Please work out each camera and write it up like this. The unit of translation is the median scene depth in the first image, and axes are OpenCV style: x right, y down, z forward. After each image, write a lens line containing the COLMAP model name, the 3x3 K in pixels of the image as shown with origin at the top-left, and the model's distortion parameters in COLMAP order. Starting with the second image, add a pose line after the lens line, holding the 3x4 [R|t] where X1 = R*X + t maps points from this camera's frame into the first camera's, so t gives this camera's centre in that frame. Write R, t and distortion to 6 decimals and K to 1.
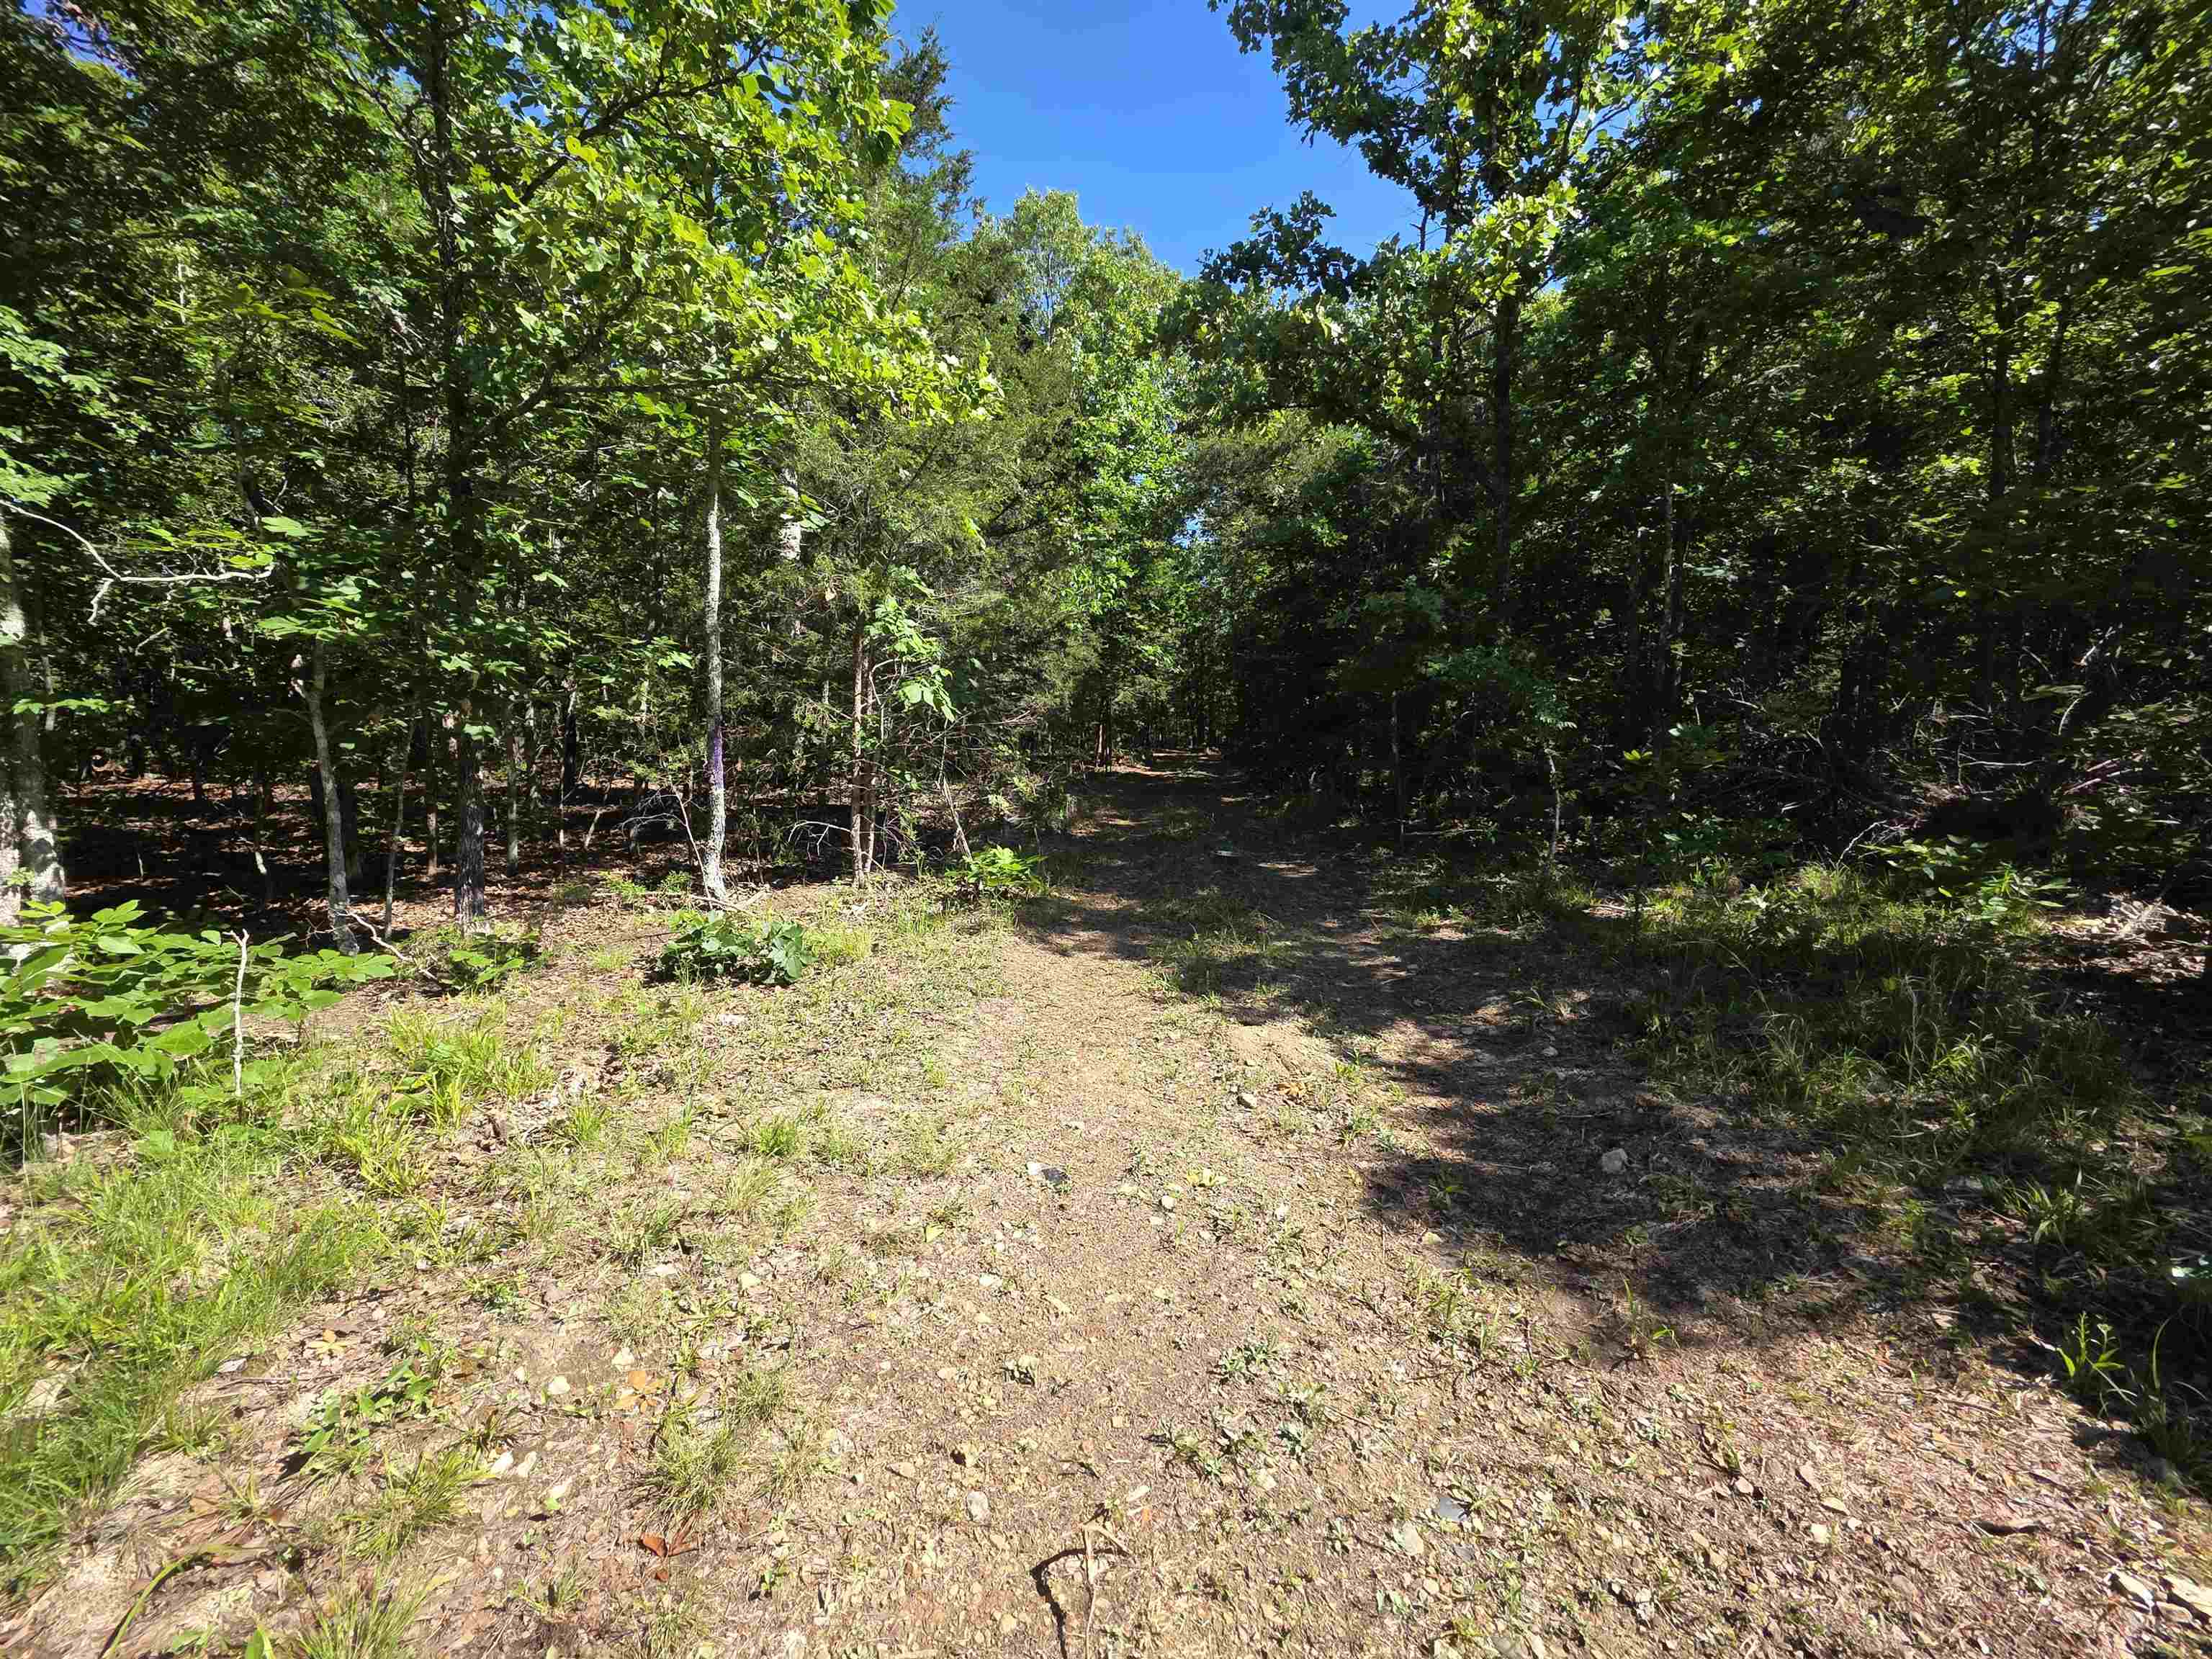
lens RADIAL K [[885.3, 0, 1116.5], [0, 885.3, 831.4], [0, 0, 1]] dist [0.002080, 0.000520]
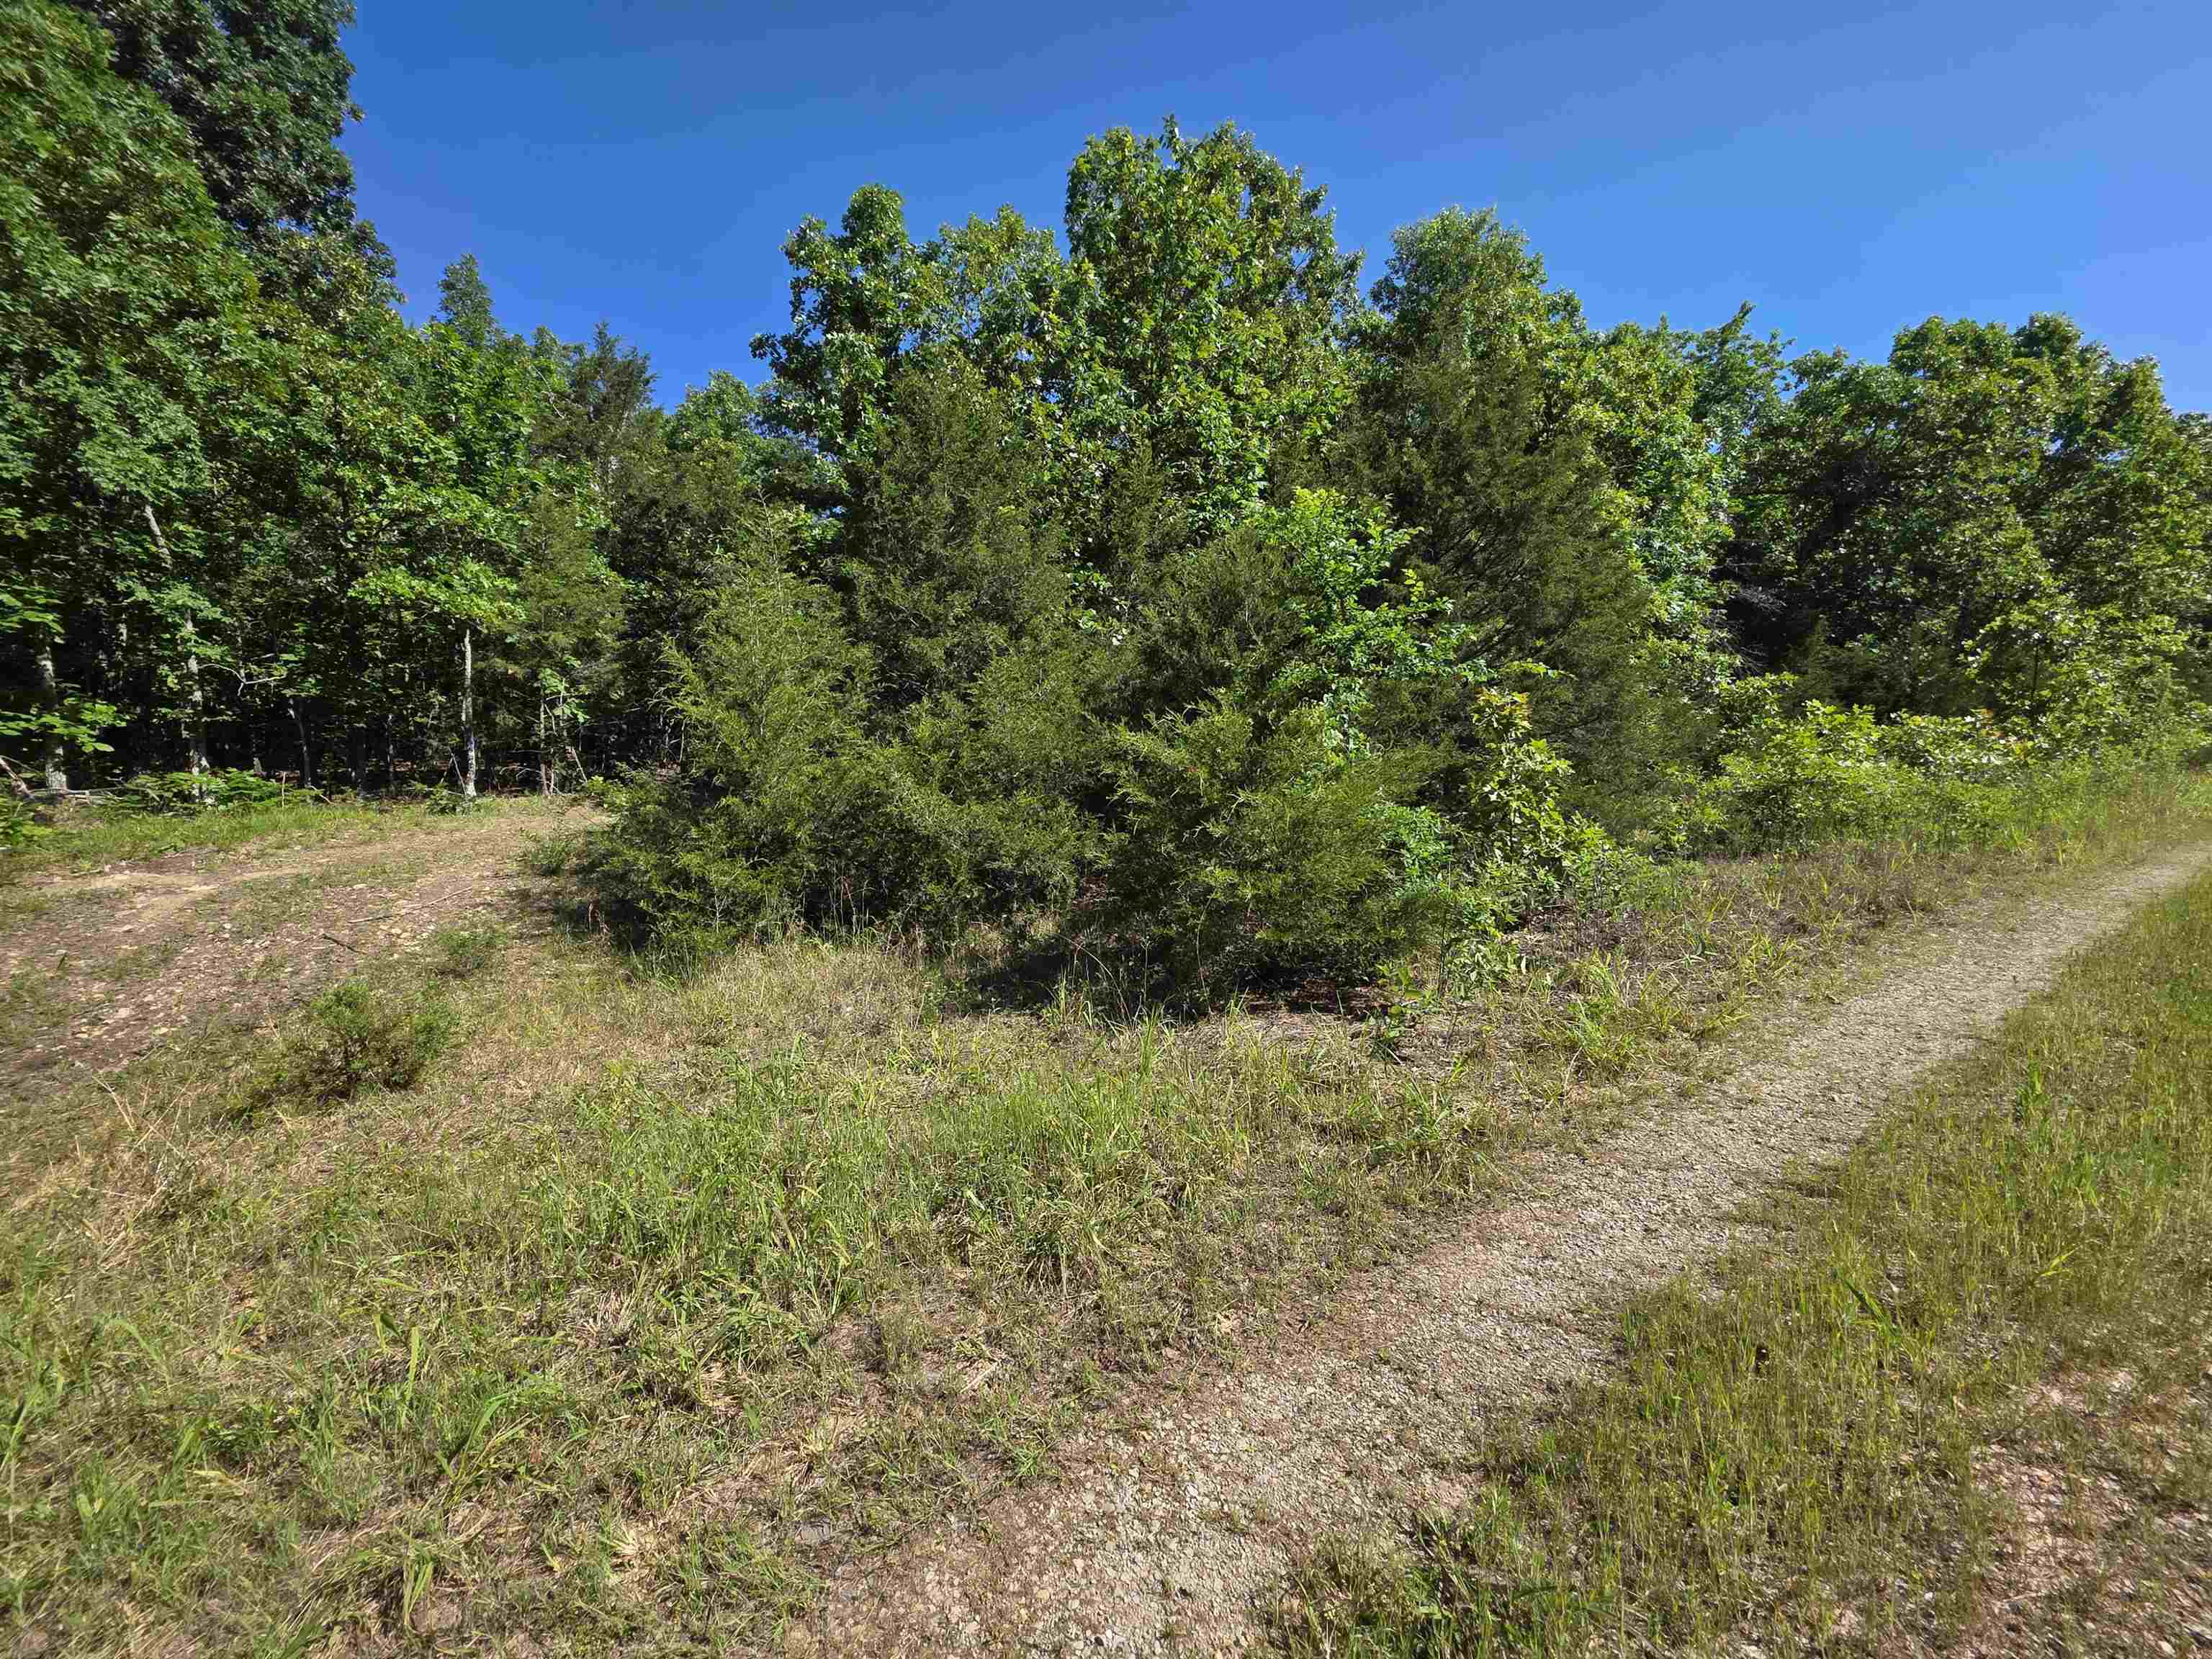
lens RADIAL K [[885.3, 0, 1115.9], [0, 885.3, 825.7], [0, 0, 1]] dist [0.002080, 0.000520]
pose [[0.999158, -0.012409, 0.039105, 1.484238], [0.012887, 0.999845, -0.011981, 0.250072], [-0.038950, 0.012475, 0.999163, -1.803314]]
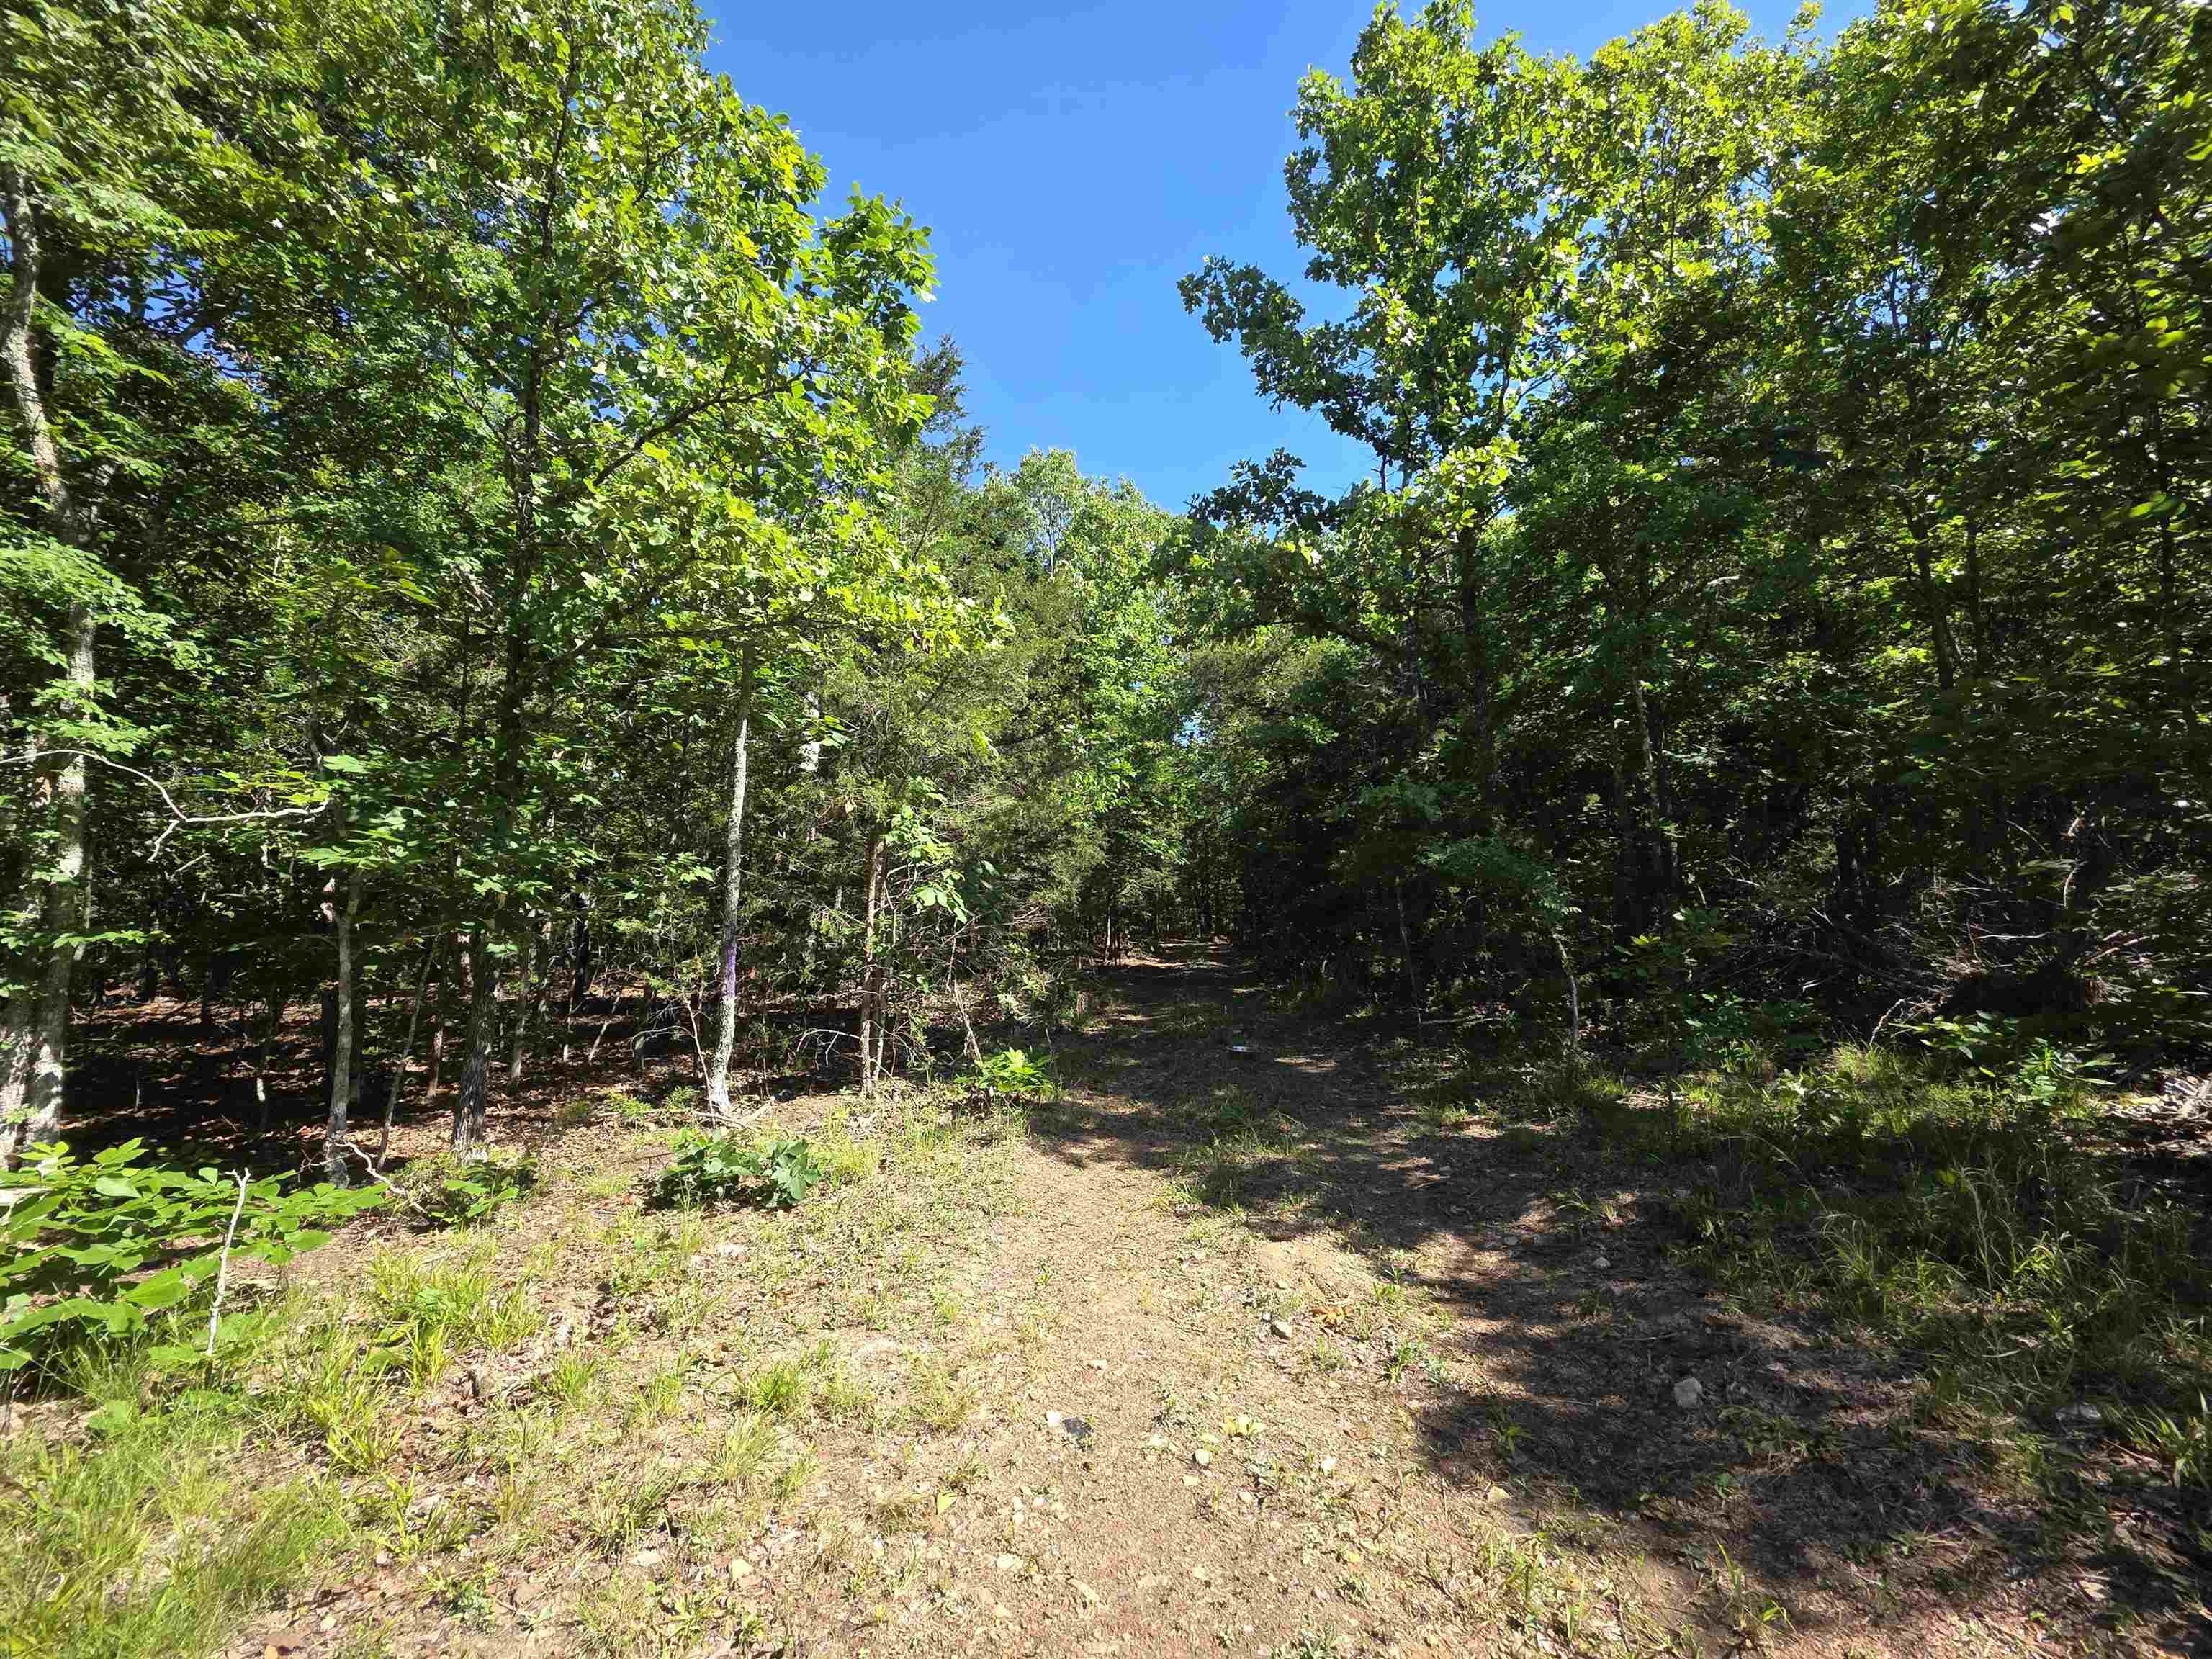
lens RADIAL K [[885.3, 0, 1115.3], [0, 885.3, 829.4], [0, 0, 1]] dist [0.002080, 0.000520]
pose [[0.999498, -0.031055, -0.006332, -0.002933], [0.028963, 0.976096, -0.215401, -0.008541], [0.012870, 0.215109, 0.976505, -0.014487]]
